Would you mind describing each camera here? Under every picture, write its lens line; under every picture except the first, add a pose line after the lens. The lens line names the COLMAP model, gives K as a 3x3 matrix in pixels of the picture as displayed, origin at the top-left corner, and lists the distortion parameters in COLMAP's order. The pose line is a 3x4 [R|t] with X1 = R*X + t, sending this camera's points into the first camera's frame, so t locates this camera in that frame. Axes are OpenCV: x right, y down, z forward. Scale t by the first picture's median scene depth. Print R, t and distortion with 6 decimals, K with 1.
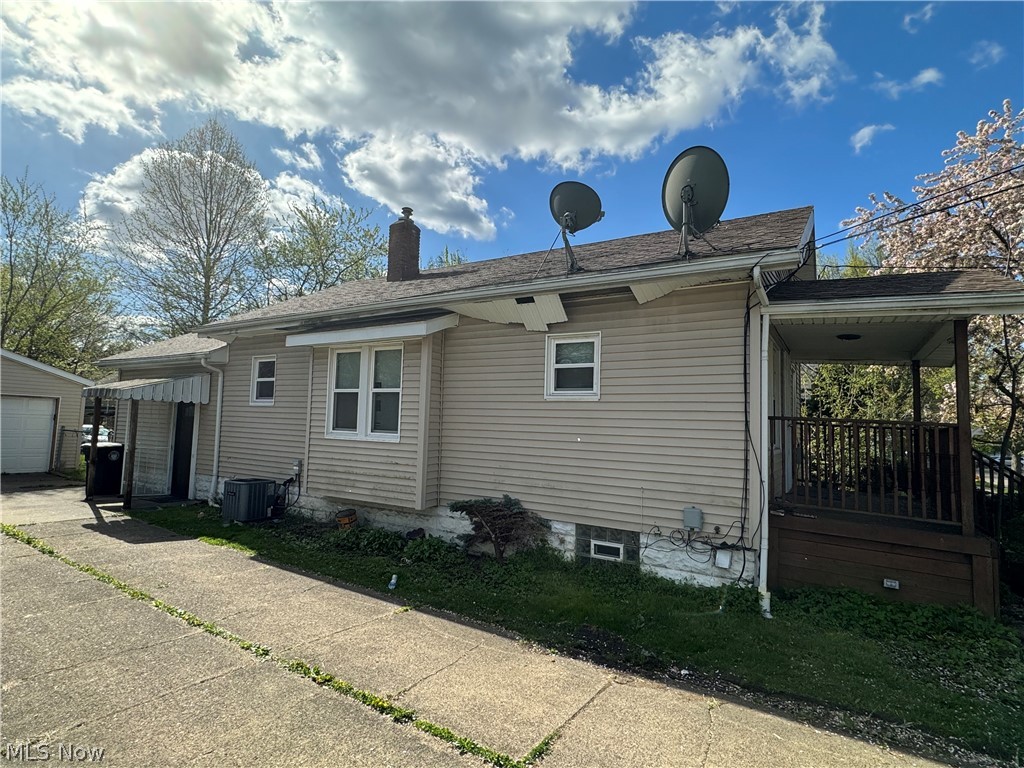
lens RADIAL K [[532.0, 0, 512.0], [0, 532.0, 384.0], [0, 0, 1]] dist [-0.005123, -0.000354]
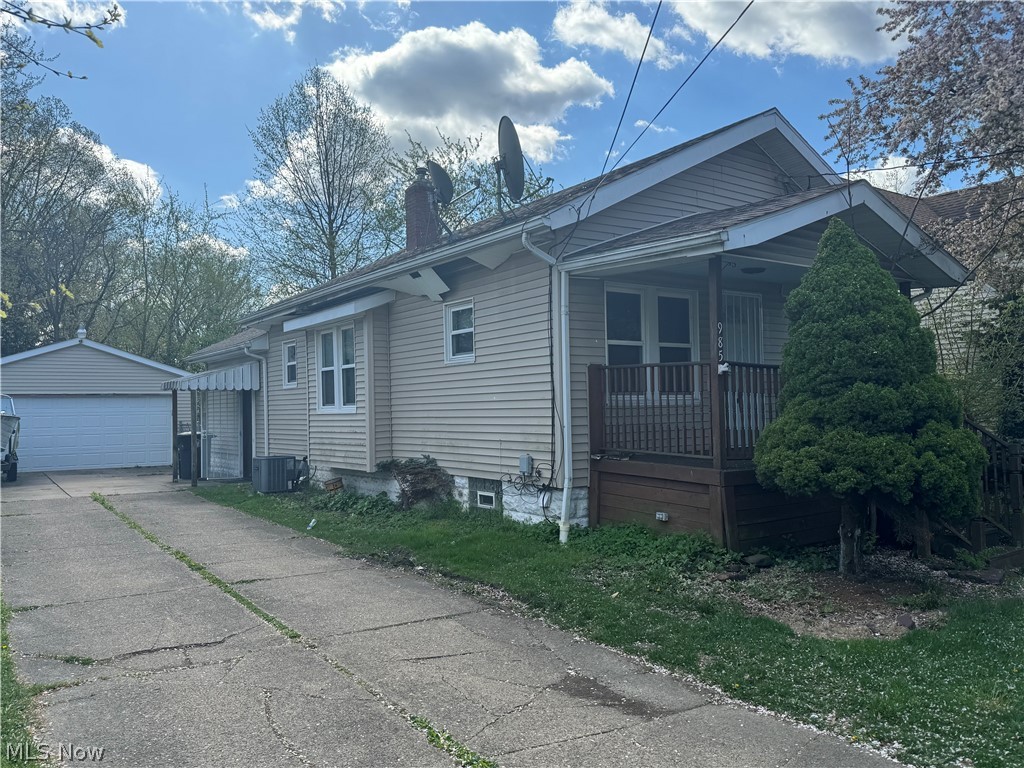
lens RADIAL K [[763.9, 0, 512.0], [0, 763.9, 384.0], [0, 0, 1]] dist [0.110517, 0.000084]
pose [[0.926090, -0.061430, -0.372268, 0.772655], [0.077427, 0.996600, 0.028161, 0.035782], [0.369273, -0.054904, 0.927698, -0.391079]]
